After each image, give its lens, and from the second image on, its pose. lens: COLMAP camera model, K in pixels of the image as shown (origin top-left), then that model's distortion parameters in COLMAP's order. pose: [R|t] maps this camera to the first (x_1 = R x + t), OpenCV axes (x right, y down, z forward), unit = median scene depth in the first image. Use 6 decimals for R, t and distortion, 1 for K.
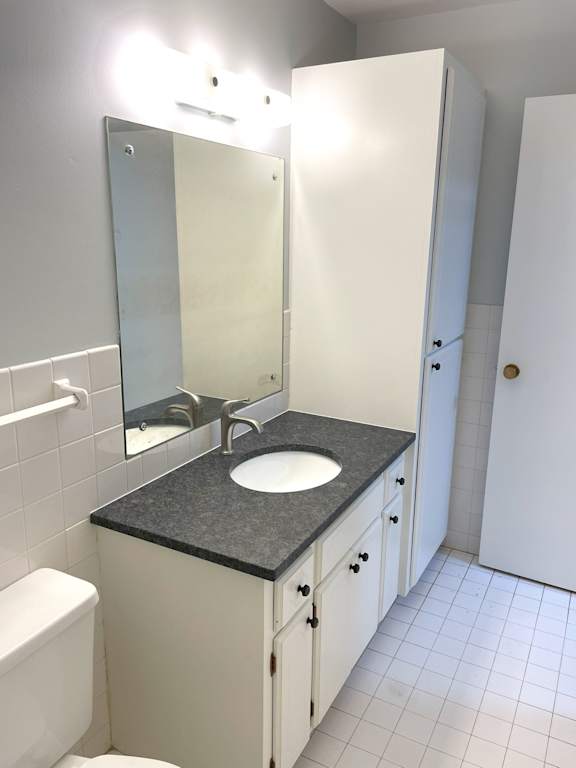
lens RADIAL K [[586.5, 0, 286.1], [0, 586.5, 381.0], [0, 0, 1]] dist [0.030114, -0.035919]
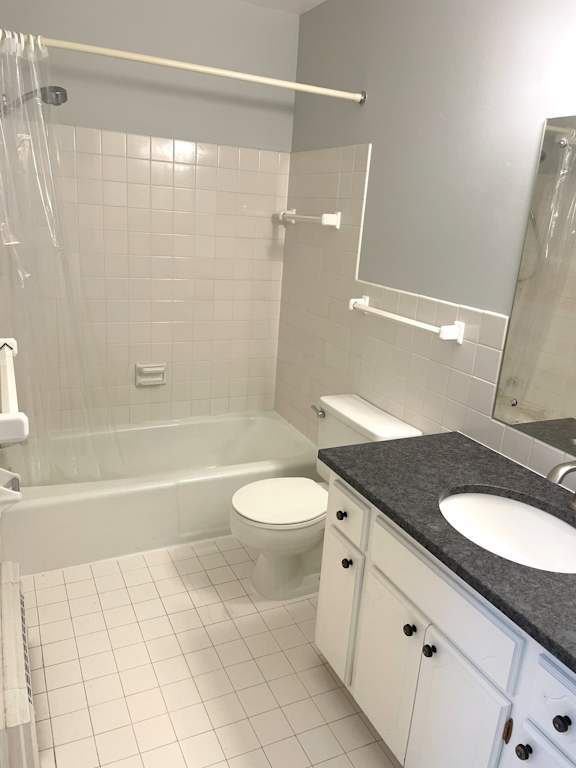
lens RADIAL K [[586.5, 0, 286.5], [0, 586.5, 387.9], [0, 0, 1]] dist [0.030114, -0.035919]
pose [[-0.579093, 0.193935, -0.791859, 0.870593], [-0.266753, 0.872756, 0.408826, -0.283543], [0.770385, 0.447980, -0.453675, 1.194443]]
